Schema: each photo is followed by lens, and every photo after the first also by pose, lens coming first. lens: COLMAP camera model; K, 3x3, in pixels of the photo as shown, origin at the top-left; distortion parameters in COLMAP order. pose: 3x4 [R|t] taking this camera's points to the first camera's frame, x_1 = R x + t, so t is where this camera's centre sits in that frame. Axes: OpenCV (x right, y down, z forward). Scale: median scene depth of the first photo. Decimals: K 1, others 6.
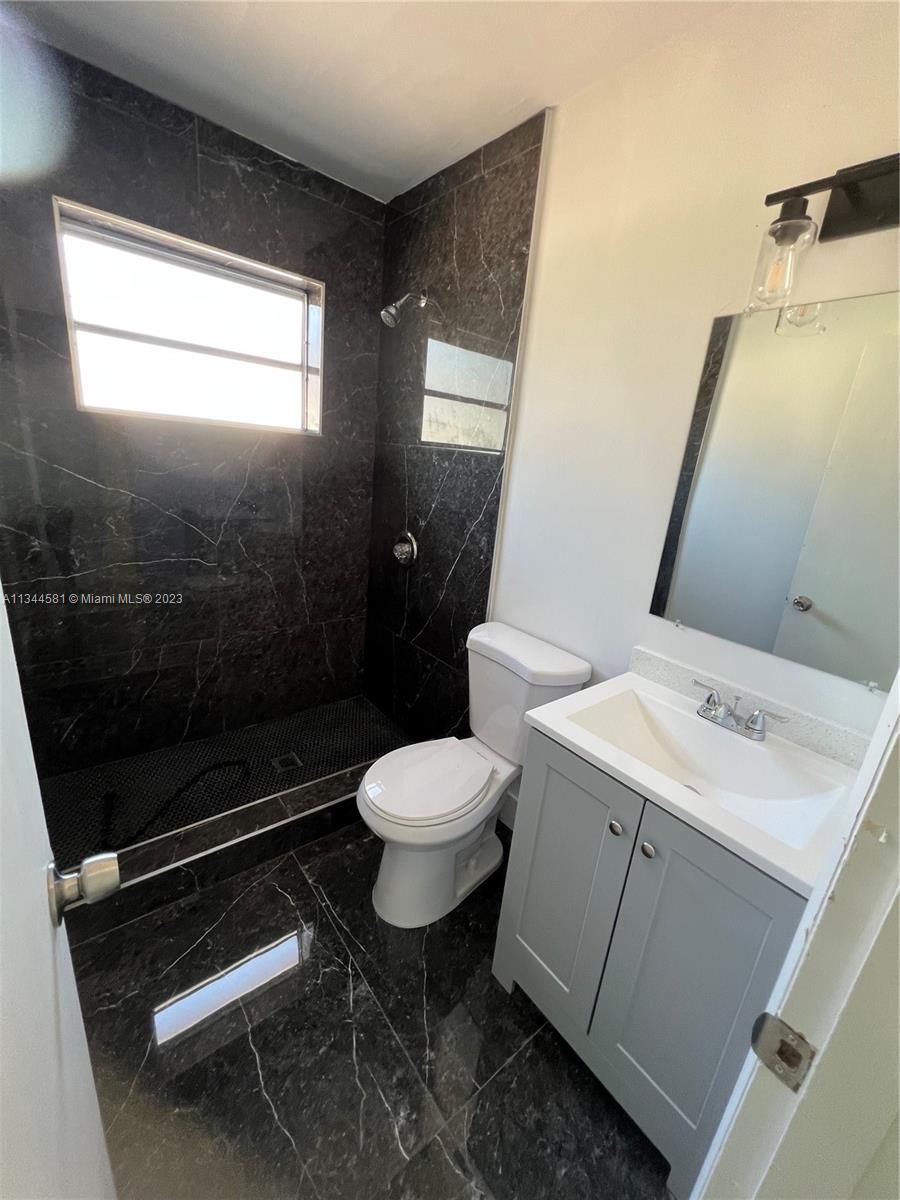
lens RADIAL K [[478.4, 0, 452.9], [0, 478.4, 597.3], [0, 0, 1]] dist [-0.007513, 0.001685]
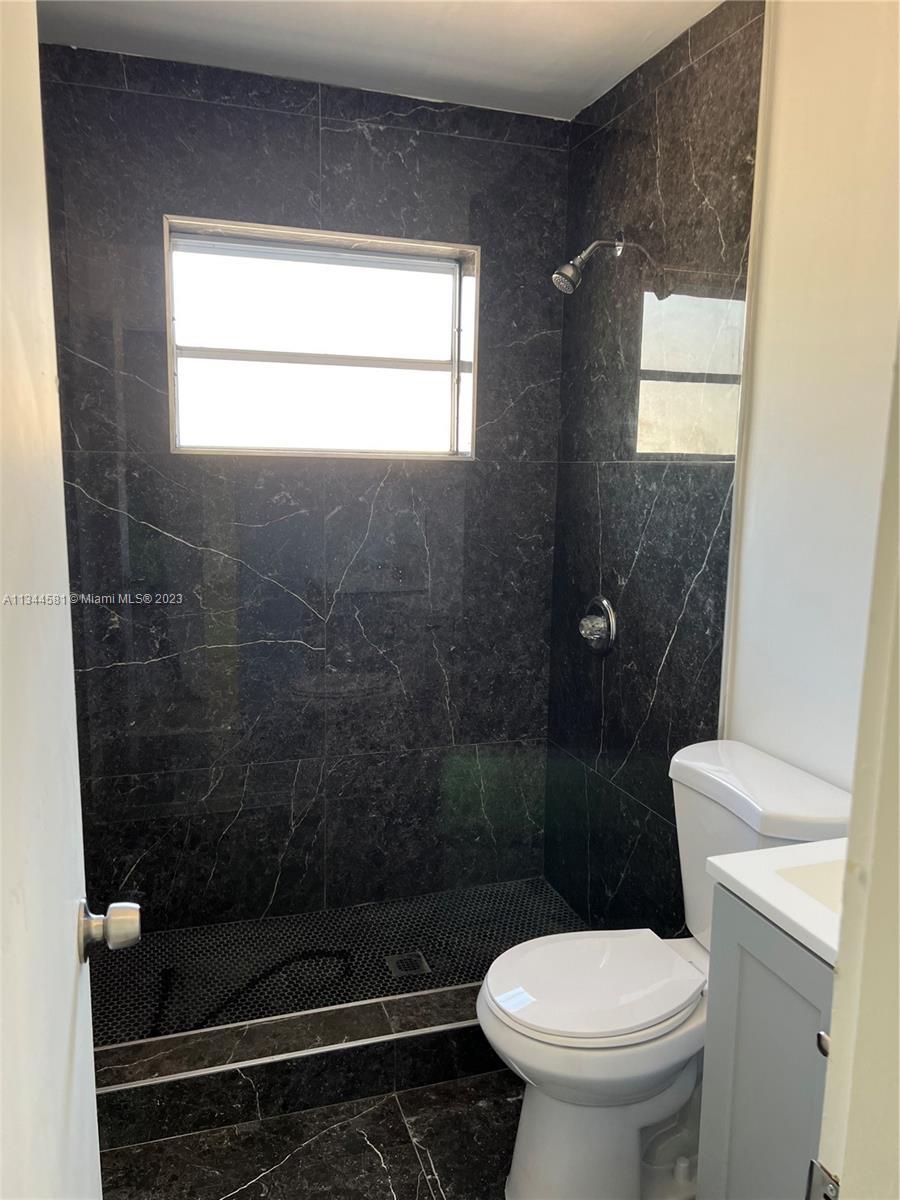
lens RADIAL K [[897.0, 0, 451.9], [0, 897.0, 600.2], [0, 0, 1]] dist [0.050612, -0.069568]
pose [[0.931926, -0.026106, -0.361708, 0.171945], [-0.030870, 0.988075, -0.150848, 0.058037], [0.361332, 0.151745, 0.920007, -0.167474]]
